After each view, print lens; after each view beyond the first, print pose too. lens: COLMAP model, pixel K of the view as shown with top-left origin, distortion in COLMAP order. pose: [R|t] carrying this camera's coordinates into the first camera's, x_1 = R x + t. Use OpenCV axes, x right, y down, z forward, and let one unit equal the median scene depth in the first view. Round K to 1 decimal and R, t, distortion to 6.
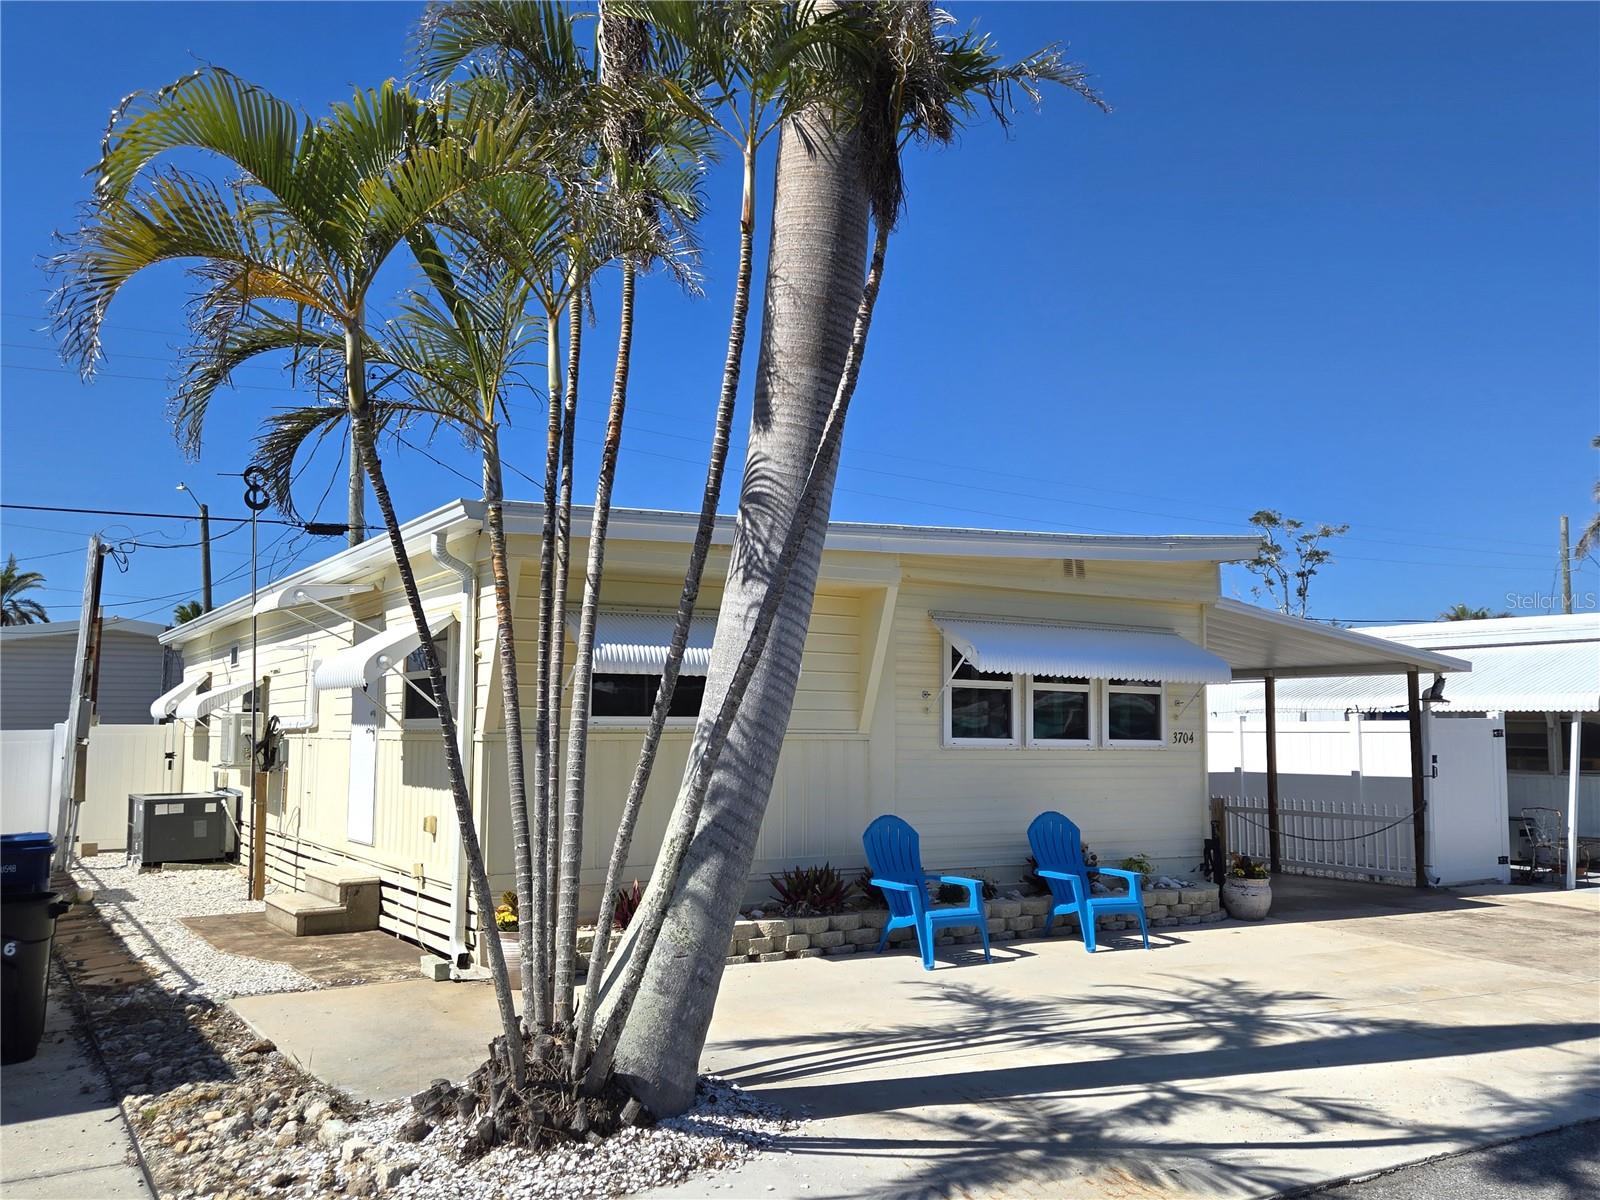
lens RADIAL K [[1303.2, 0, 798.6], [0, 1303.2, 631.4], [0, 0, 1]] dist [0.084903, -0.099022]
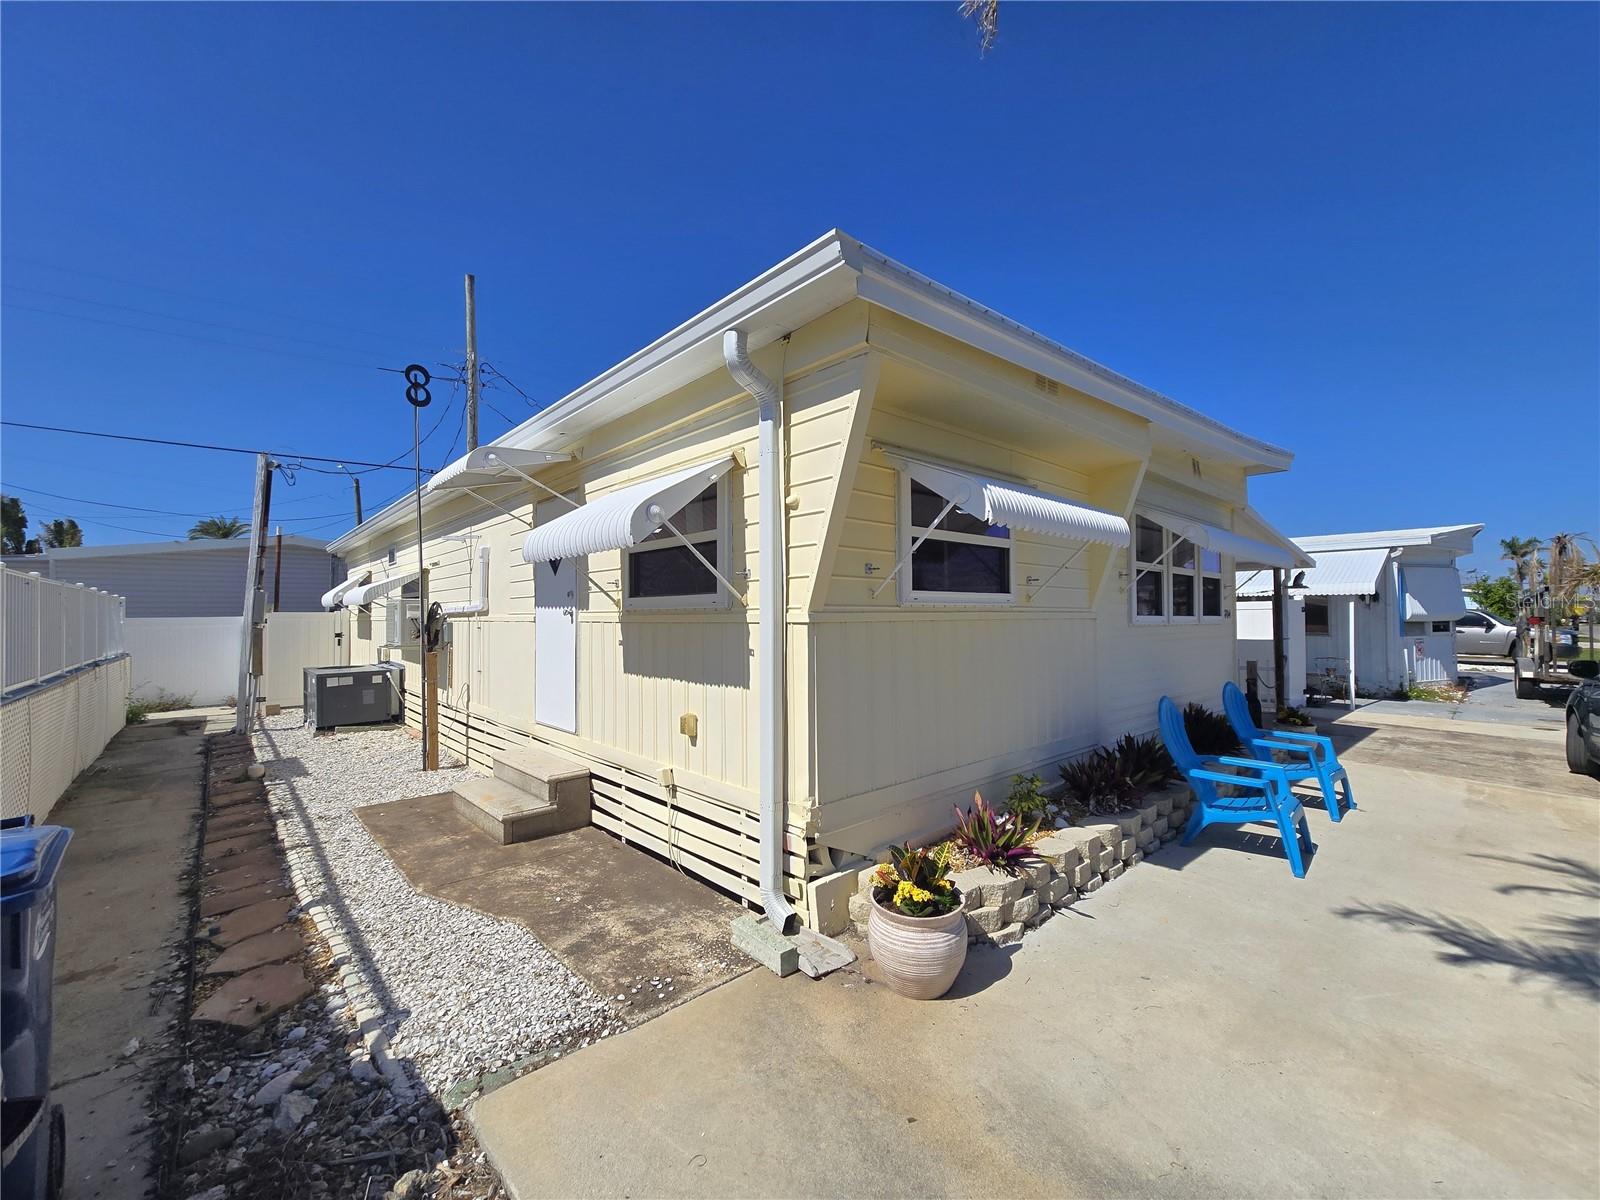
lens RADIAL K [[655.8, 0, 804.1], [0, 655.8, 604.3], [0, 0, 1]] dist [-0.000957, 0.001214]
pose [[0.984804, -0.005772, 0.173575, -0.186746], [-0.004479, 0.998271, 0.058610, 0.032202], [-0.173614, -0.058497, 0.983075, 0.394750]]
